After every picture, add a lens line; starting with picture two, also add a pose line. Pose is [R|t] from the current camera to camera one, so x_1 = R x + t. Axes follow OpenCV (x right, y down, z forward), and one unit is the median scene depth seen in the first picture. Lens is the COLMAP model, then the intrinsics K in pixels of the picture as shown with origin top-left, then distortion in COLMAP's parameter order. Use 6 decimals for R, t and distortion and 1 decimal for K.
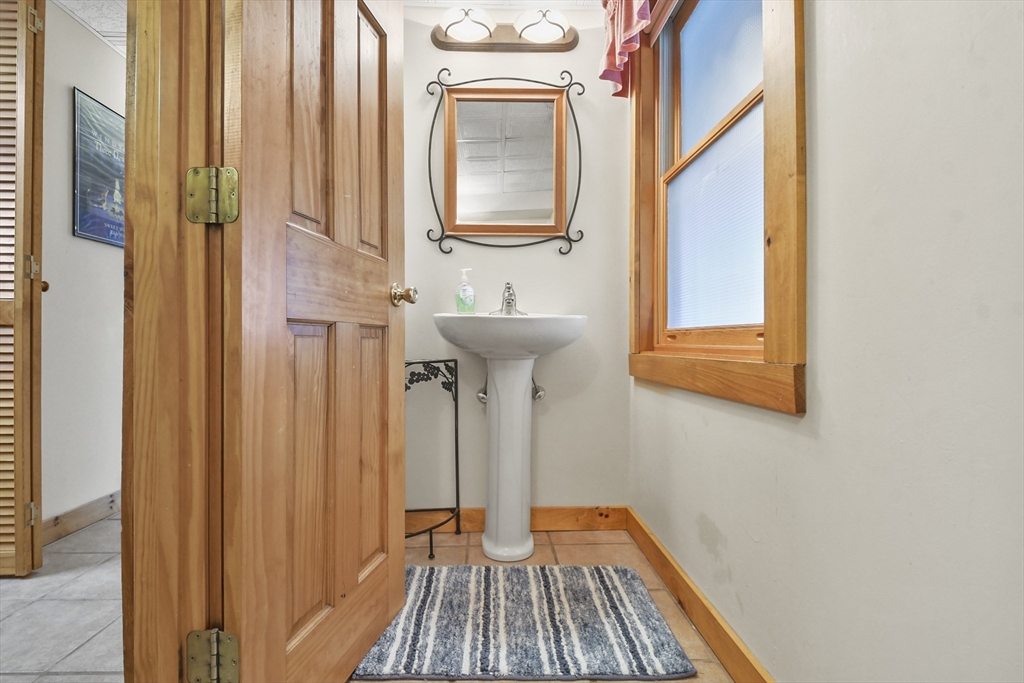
lens RADIAL K [[447.9, 0, 510.1], [0, 447.9, 336.4], [0, 0, 1]] dist [0.017058, -0.014126]
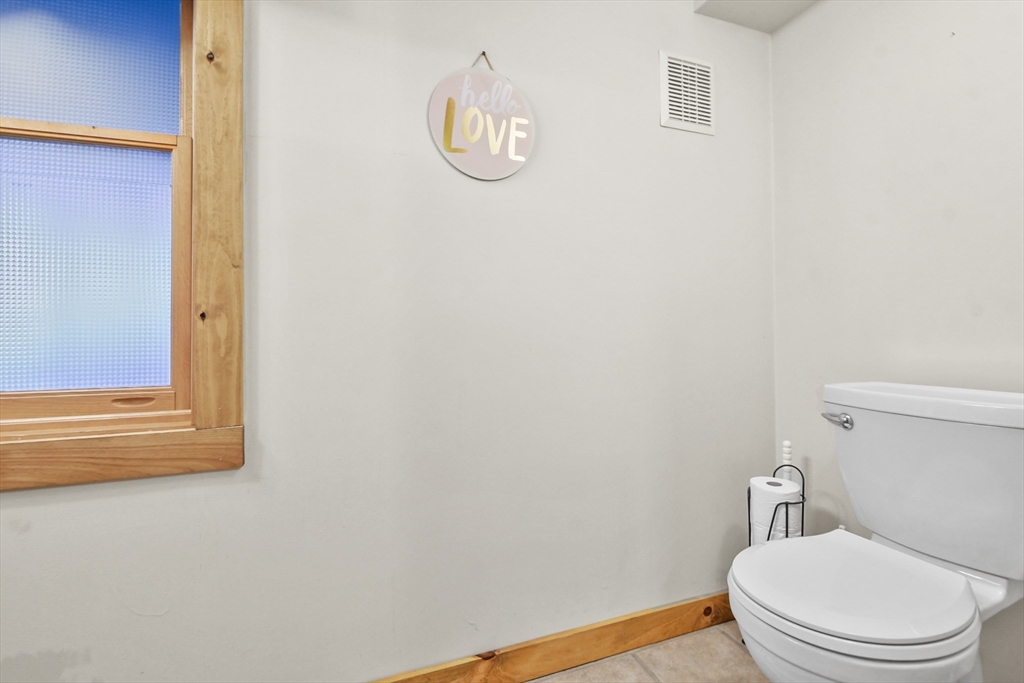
lens RADIAL K [[447.9, 0, 513.1], [0, 447.9, 342.1], [0, 0, 1]] dist [0.017058, -0.014126]
pose [[-0.312043, 0.001309, 0.950067, -0.696163], [0.002333, 0.999997, -0.000611, -0.149835], [-0.950065, 0.002025, -0.312045, 0.647968]]
